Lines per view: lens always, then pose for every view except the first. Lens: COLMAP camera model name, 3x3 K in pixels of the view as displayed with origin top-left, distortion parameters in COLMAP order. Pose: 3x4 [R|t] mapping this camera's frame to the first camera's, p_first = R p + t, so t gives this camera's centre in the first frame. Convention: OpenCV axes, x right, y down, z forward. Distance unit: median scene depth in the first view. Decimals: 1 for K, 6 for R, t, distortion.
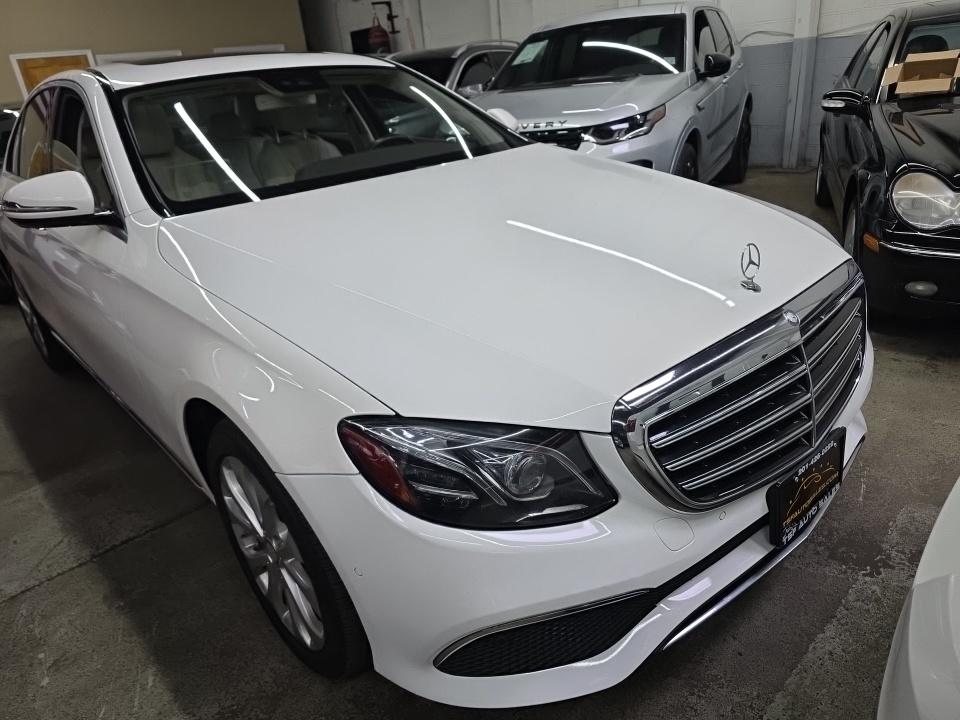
lens RADIAL K [[649.5, 0, 507.2], [0, 649.5, 364.6], [0, 0, 1]] dist [0.024798, -0.023841]
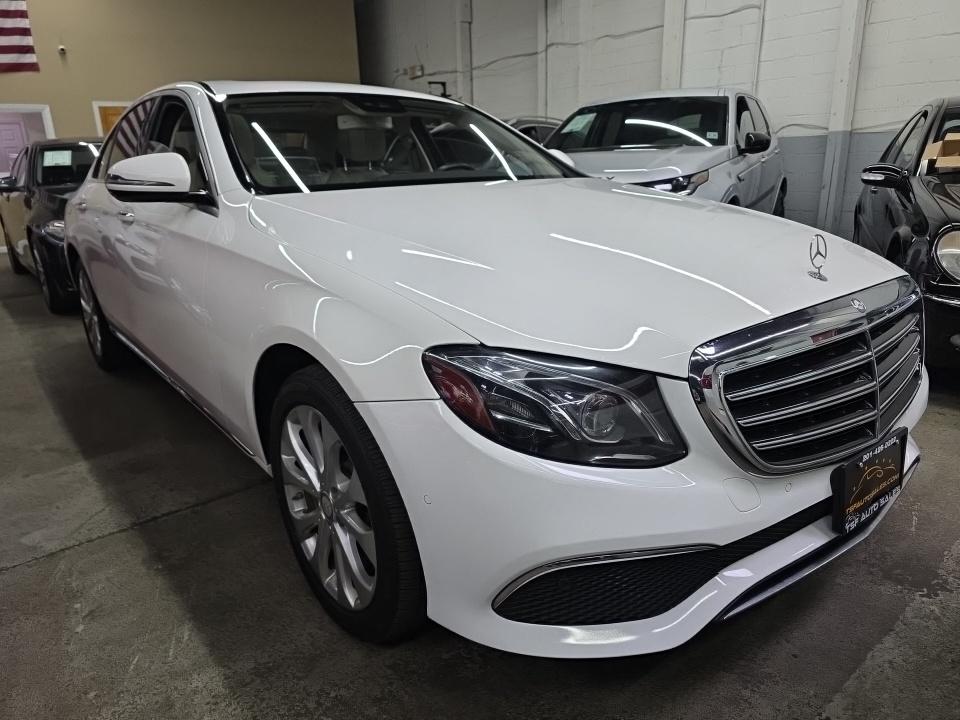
lens RADIAL K [[649.5, 0, 505.3], [0, 649.5, 356.6], [0, 0, 1]] dist [0.024798, -0.023841]
pose [[0.996419, 0.077645, -0.033483, -0.062815], [-0.081349, 0.988294, -0.129065, 0.149245], [0.023070, 0.131327, 0.991071, -0.019472]]
